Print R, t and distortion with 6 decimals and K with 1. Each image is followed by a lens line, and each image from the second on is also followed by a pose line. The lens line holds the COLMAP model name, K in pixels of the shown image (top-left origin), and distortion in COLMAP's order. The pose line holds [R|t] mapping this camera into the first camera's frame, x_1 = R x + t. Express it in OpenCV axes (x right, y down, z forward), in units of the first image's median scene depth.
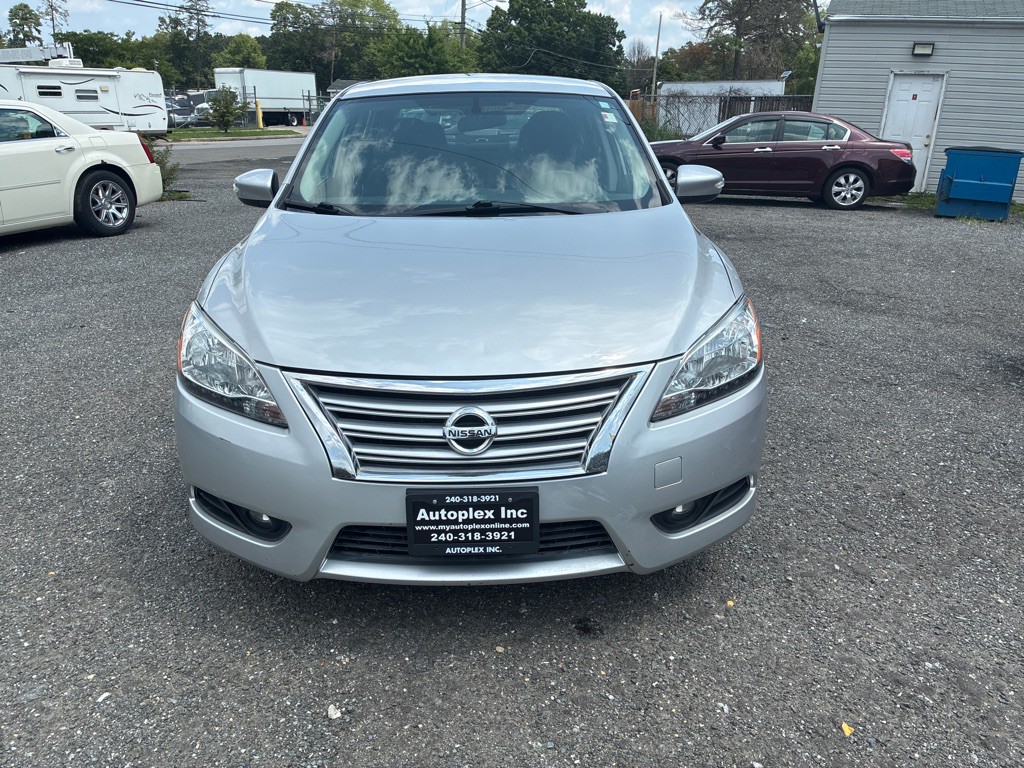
lens RADIAL K [[788.6, 0, 512.0], [0, 788.6, 384.0], [0, 0, 1]] dist [0.077913, -0.101874]
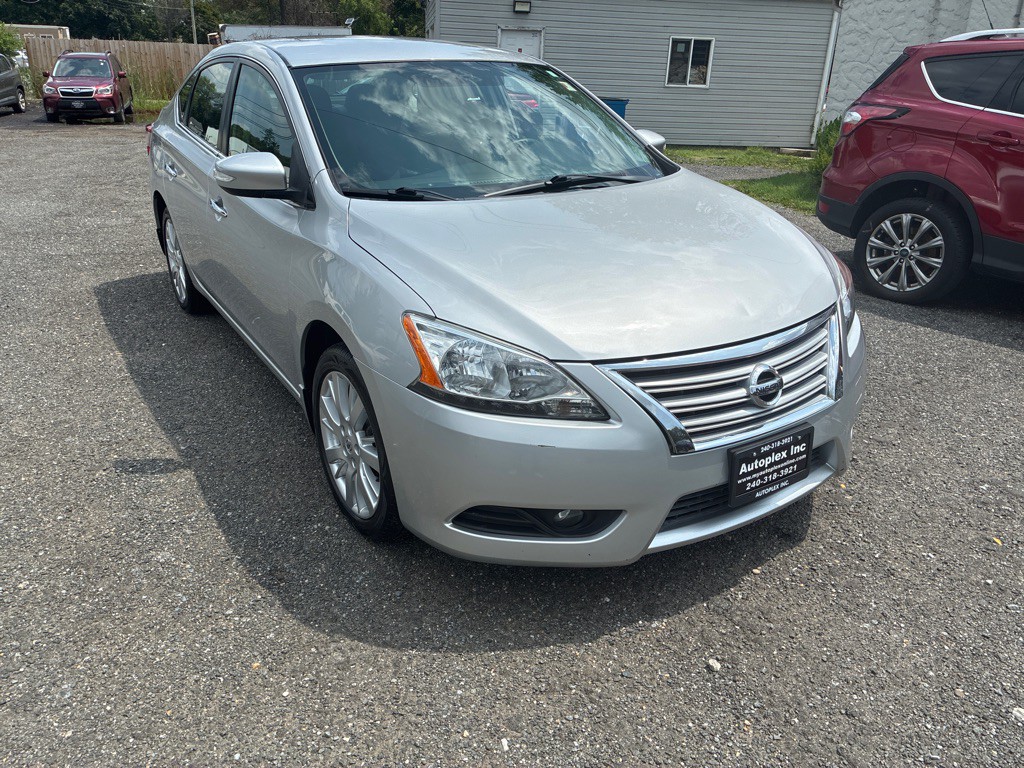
lens RADIAL K [[788.6, 0, 512.0], [0, 788.6, 384.0], [0, 0, 1]] dist [0.077913, -0.101874]
pose [[0.851212, -0.191702, 0.488558, -0.899031], [0.161123, 0.981401, 0.104363, -0.116913], [-0.499478, -0.010117, 0.866267, 0.204335]]
